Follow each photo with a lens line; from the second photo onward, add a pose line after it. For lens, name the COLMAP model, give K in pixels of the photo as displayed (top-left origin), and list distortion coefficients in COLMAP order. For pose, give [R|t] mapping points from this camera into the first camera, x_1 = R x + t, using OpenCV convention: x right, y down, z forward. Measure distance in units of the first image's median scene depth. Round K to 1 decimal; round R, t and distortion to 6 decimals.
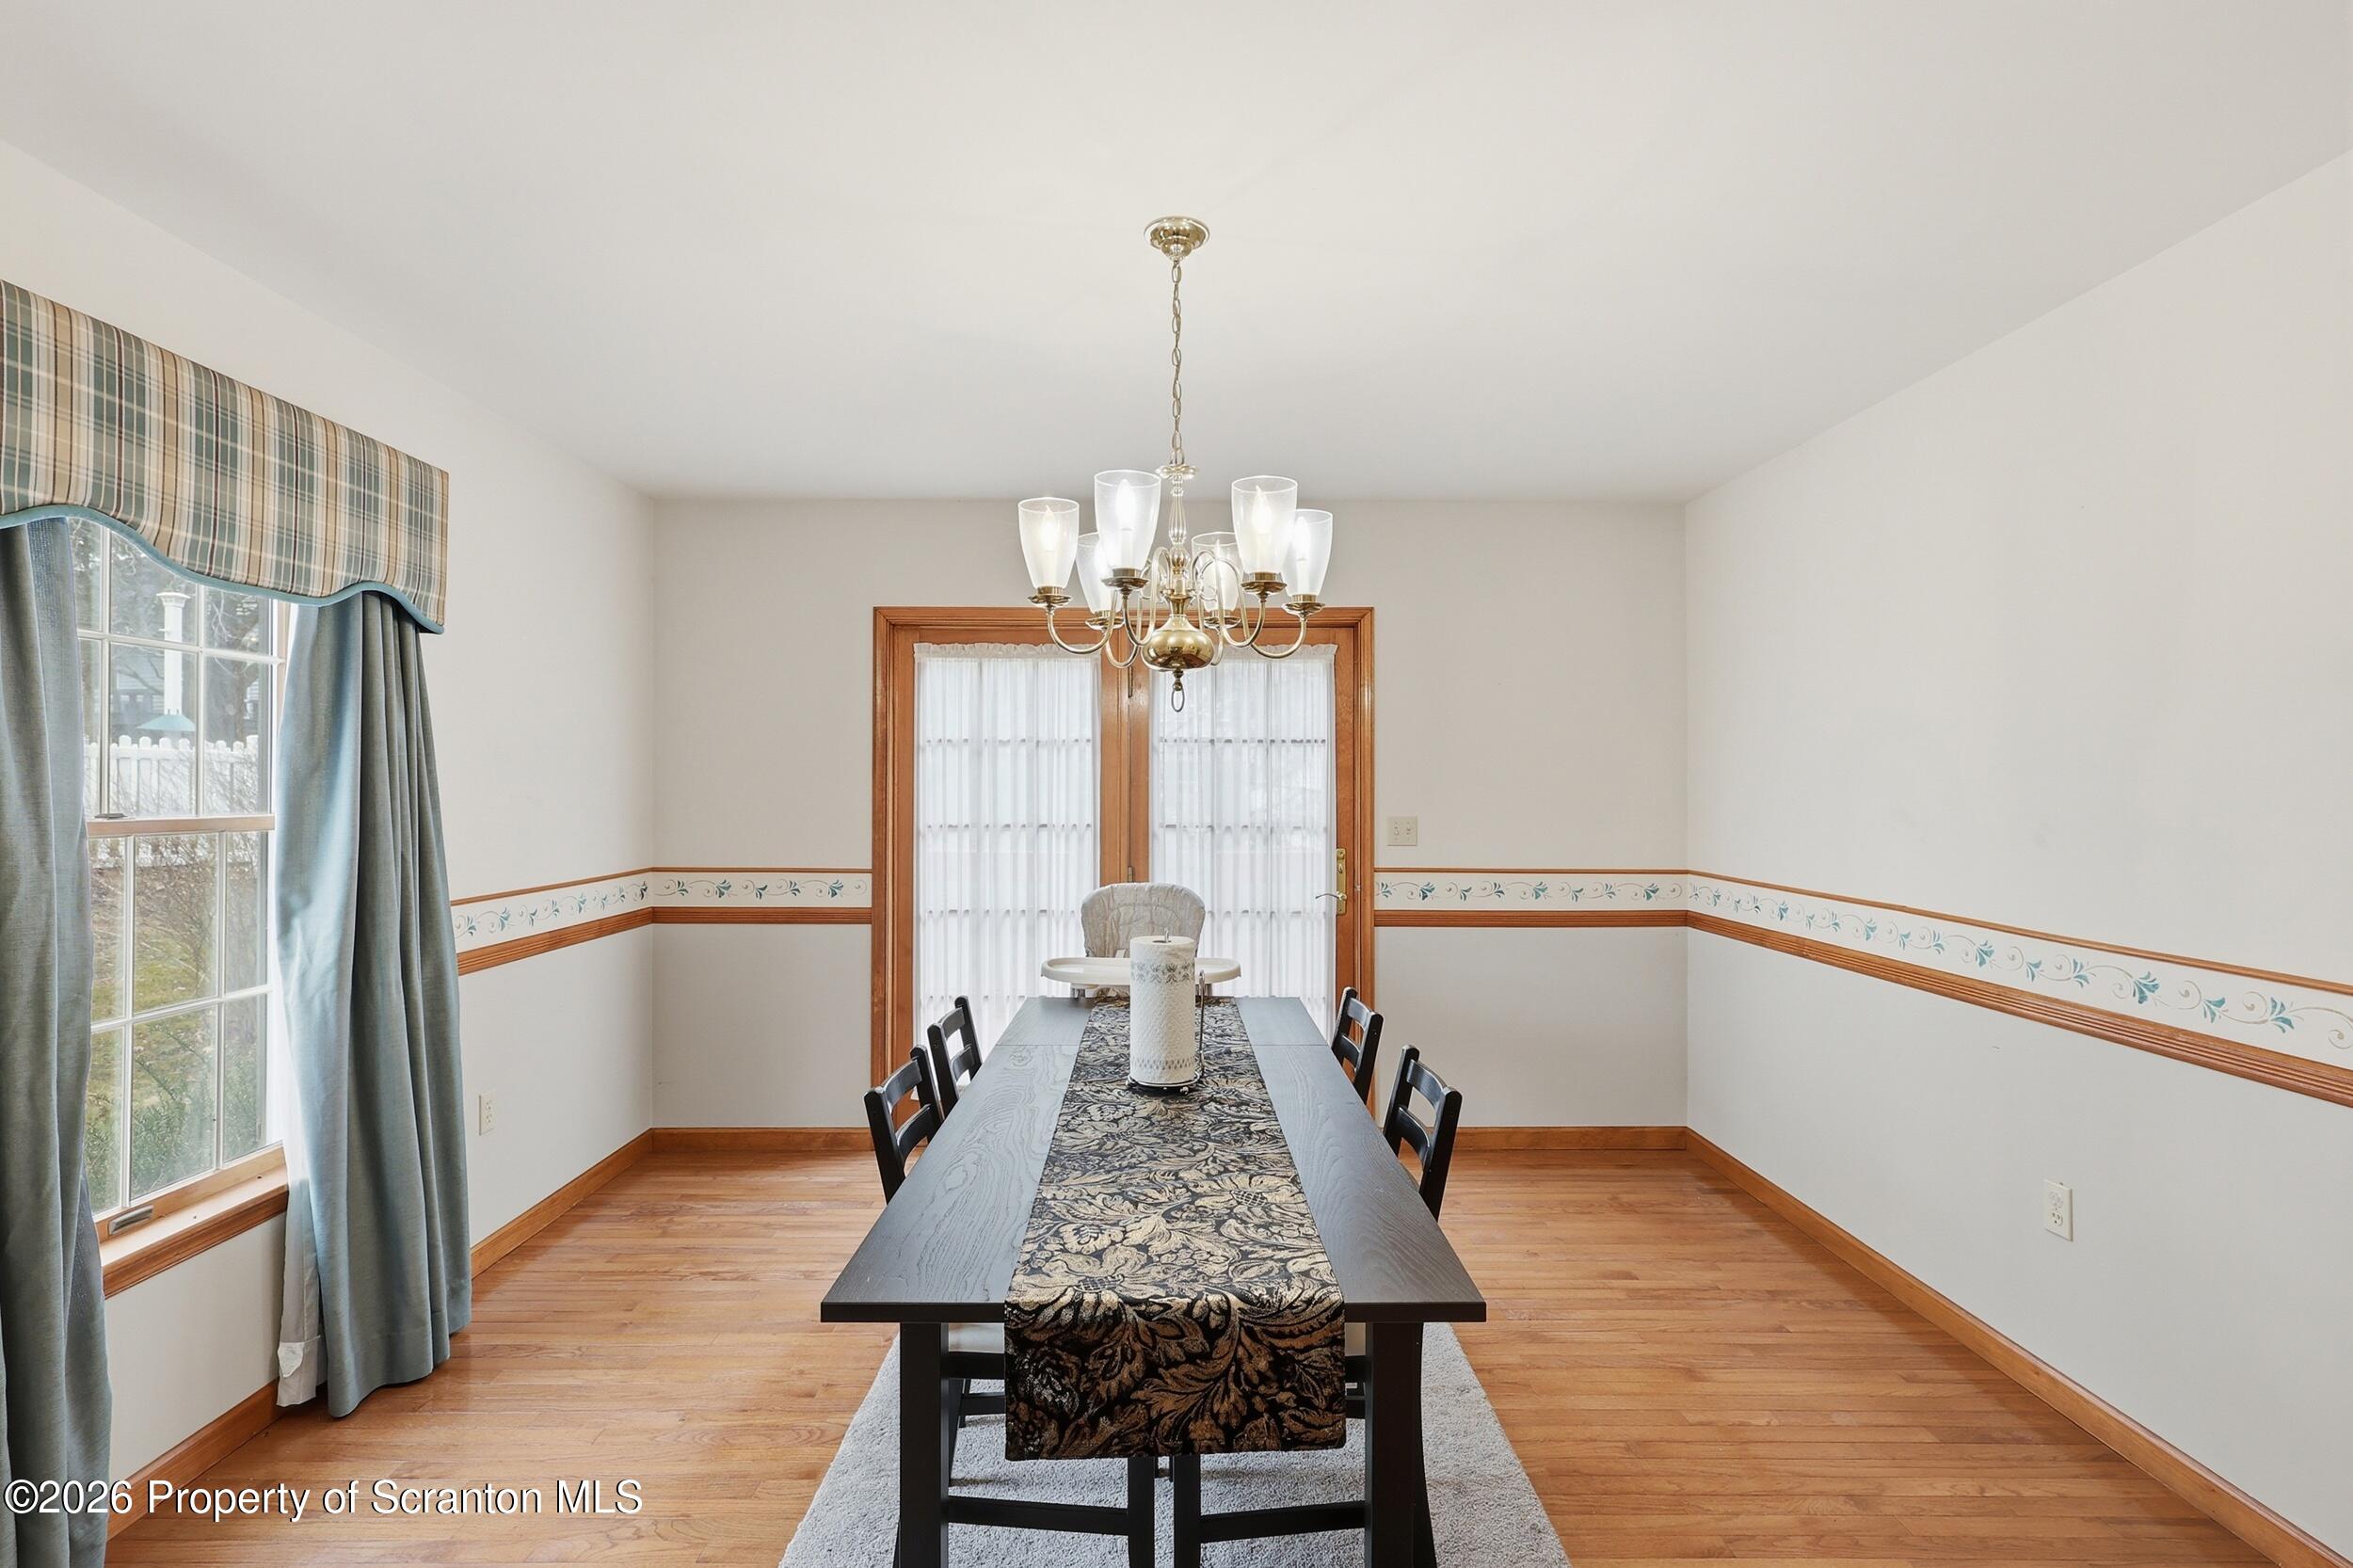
lens RADIAL K [[1097.5, 0, 1163.4], [0, 1097.5, 787.3], [0, 0, 1]] dist [-0.001902, 0.000973]
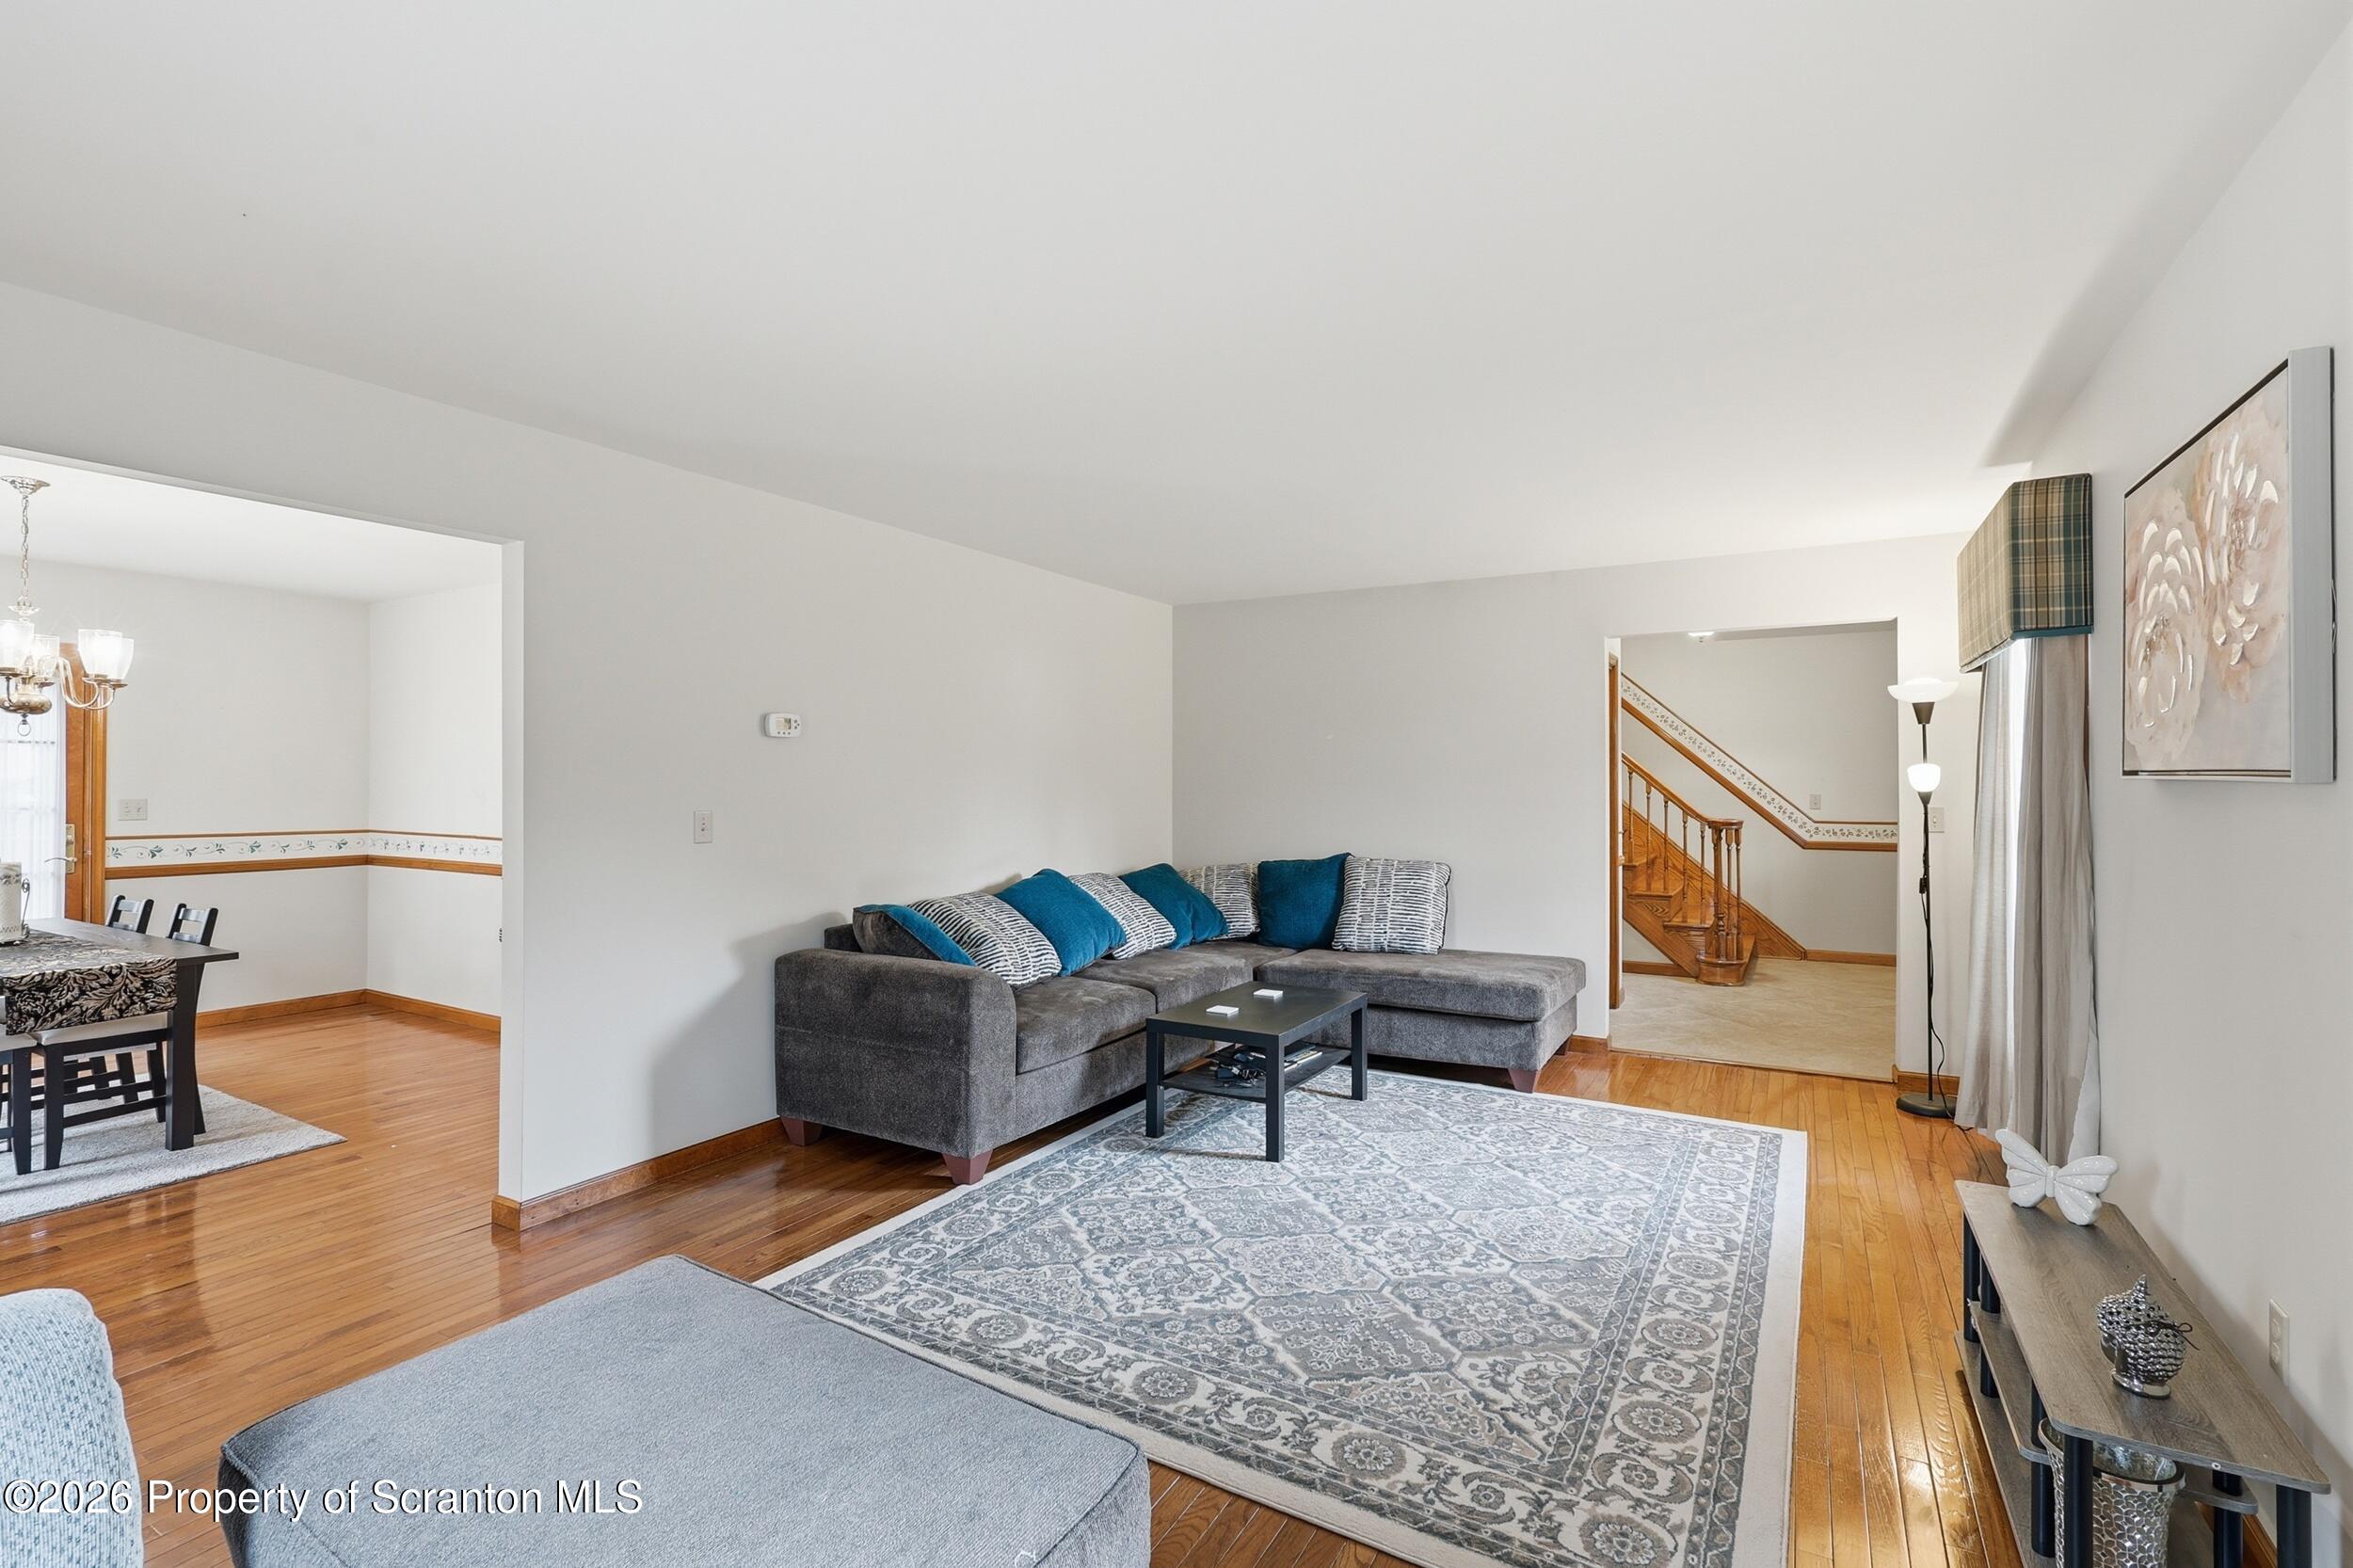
lens RADIAL K [[1088.7, 0, 1176.5], [0, 1088.7, 784.0], [0, 0, 1]] dist [0.000189, 0.000152]
pose [[0.507004, 0.000184, 0.861944, -0.487345], [-0.000940, 1.000000, 0.000340, 0.009705], [-0.861943, -0.000982, 0.507004, -1.359502]]
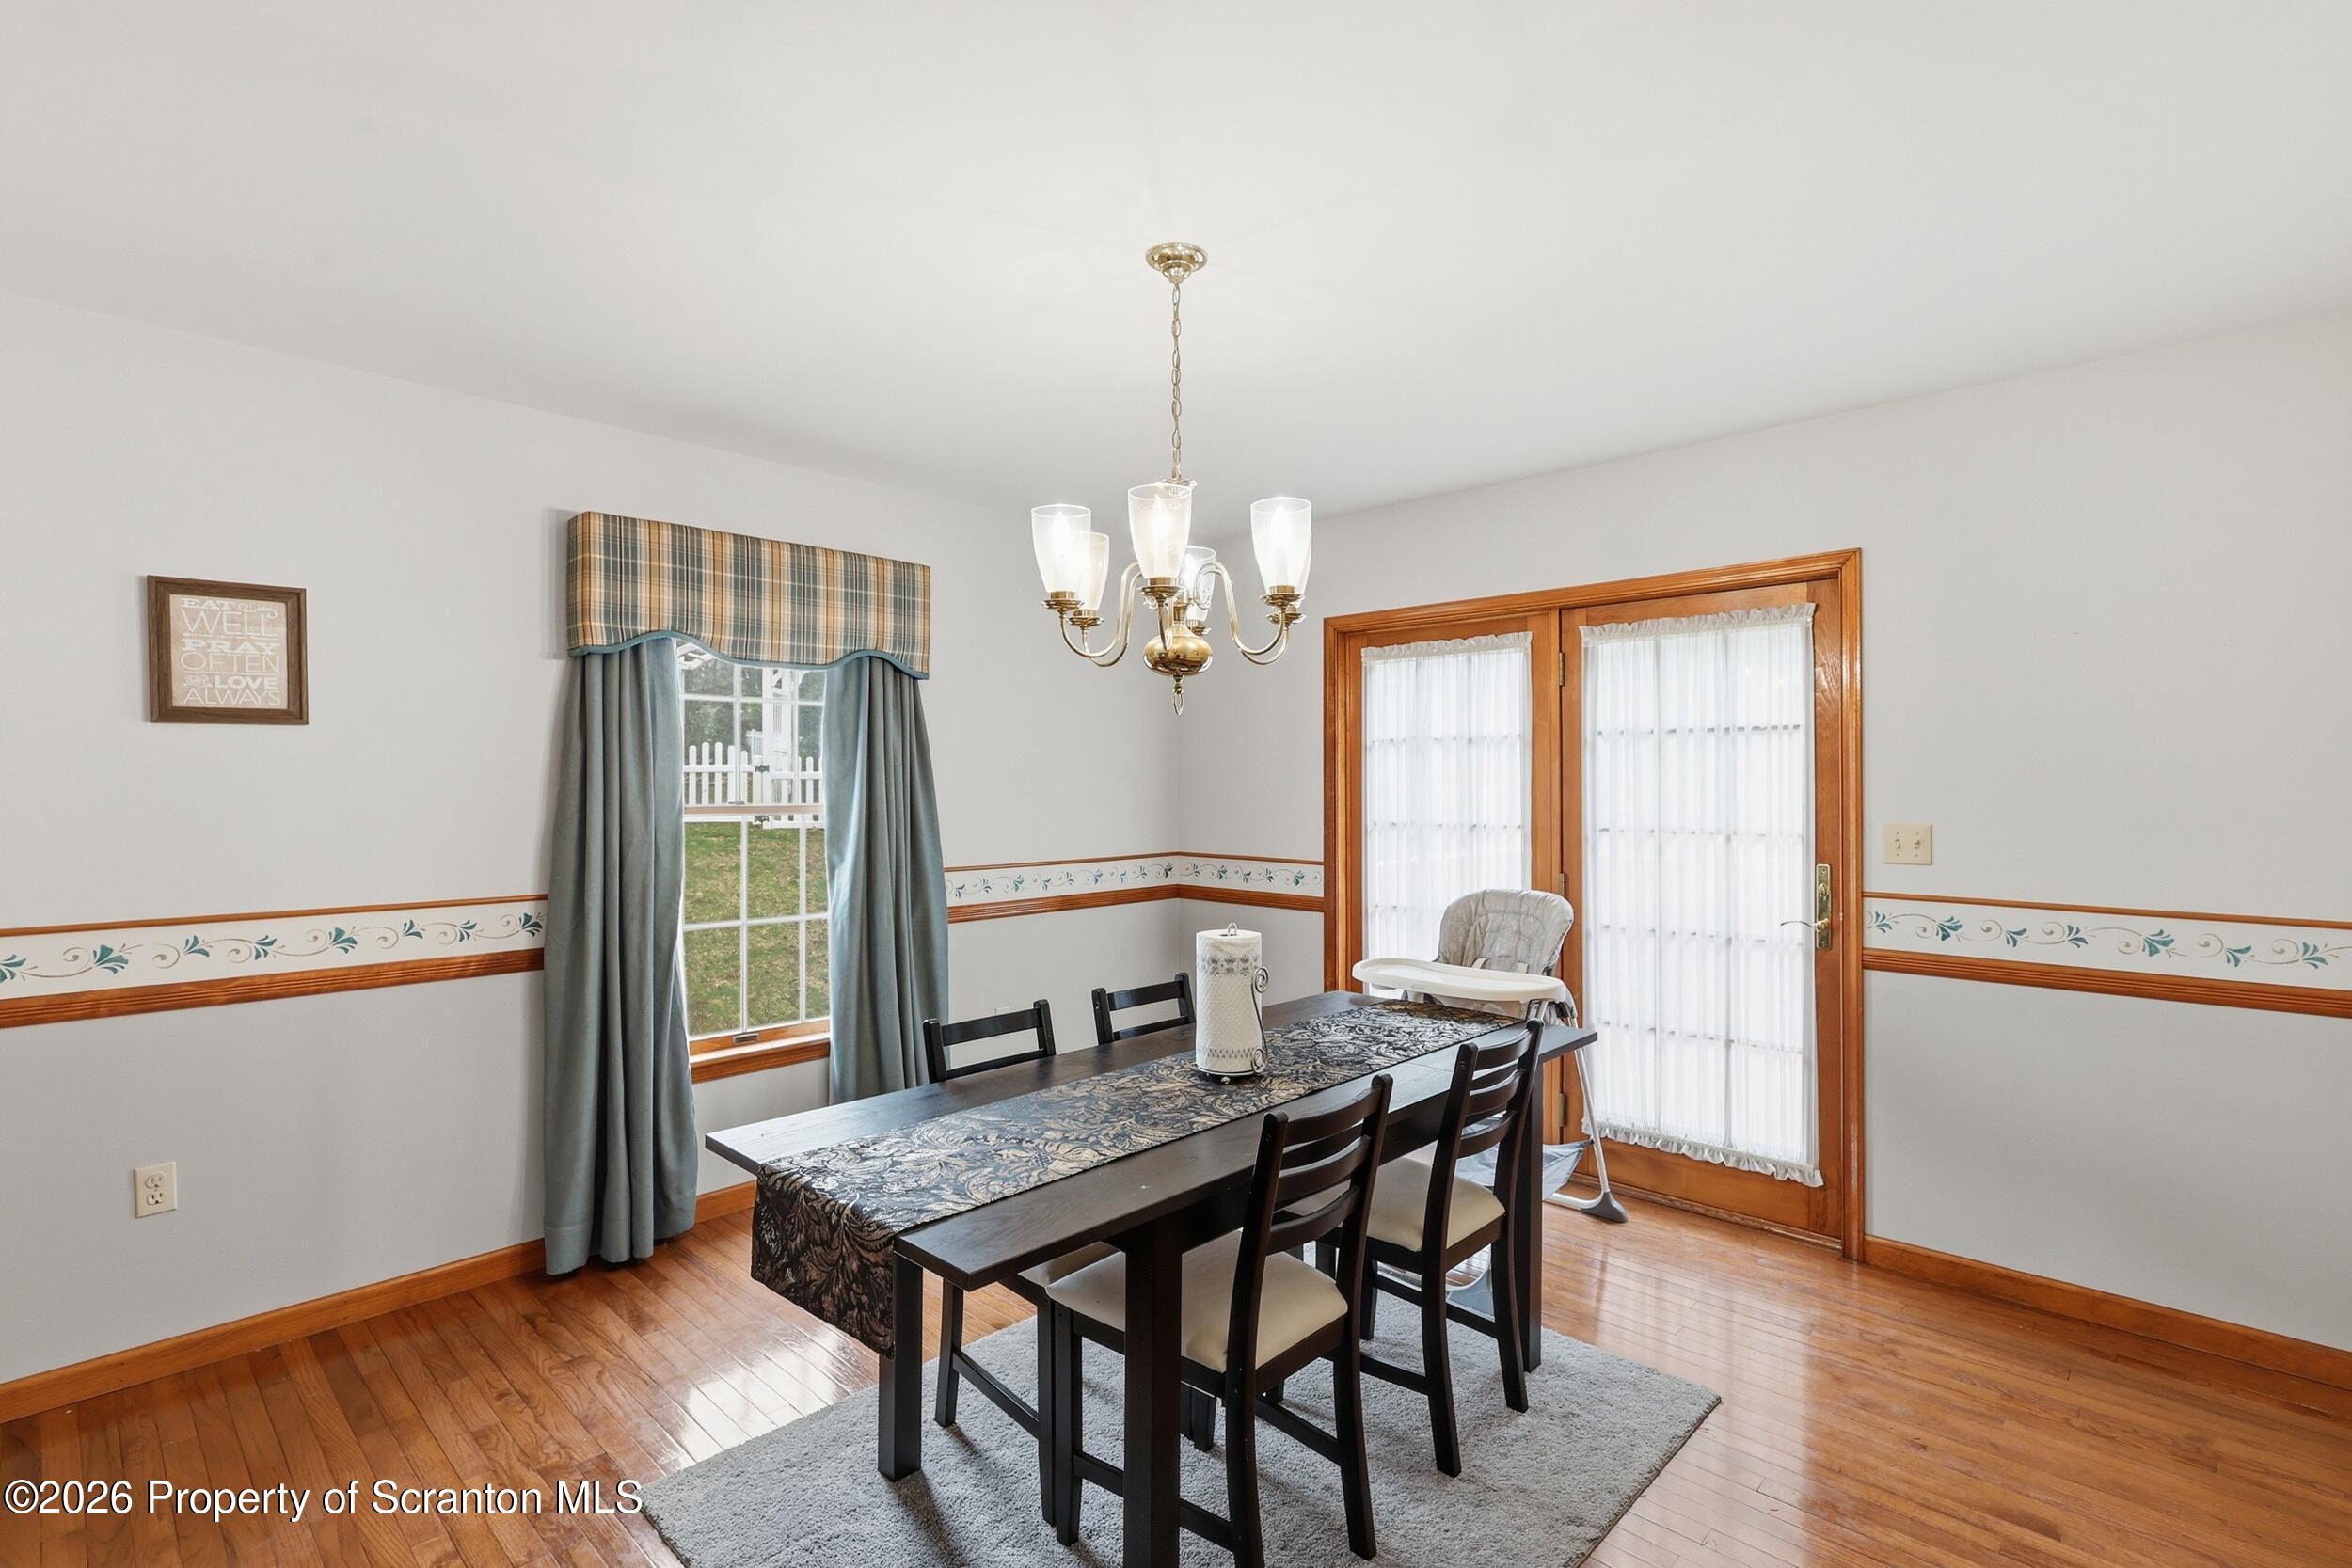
lens RADIAL K [[1097.0, 0, 1162.9], [0, 1097.0, 787.3], [0, 0, 1]] dist [-0.001902, 0.000973]
pose [[0.717062, 0.000928, -0.697009, 0.603700], [0.000176, 0.999999, 0.001513, -0.000296], [0.697010, -0.001208, 0.717061, 0.193064]]
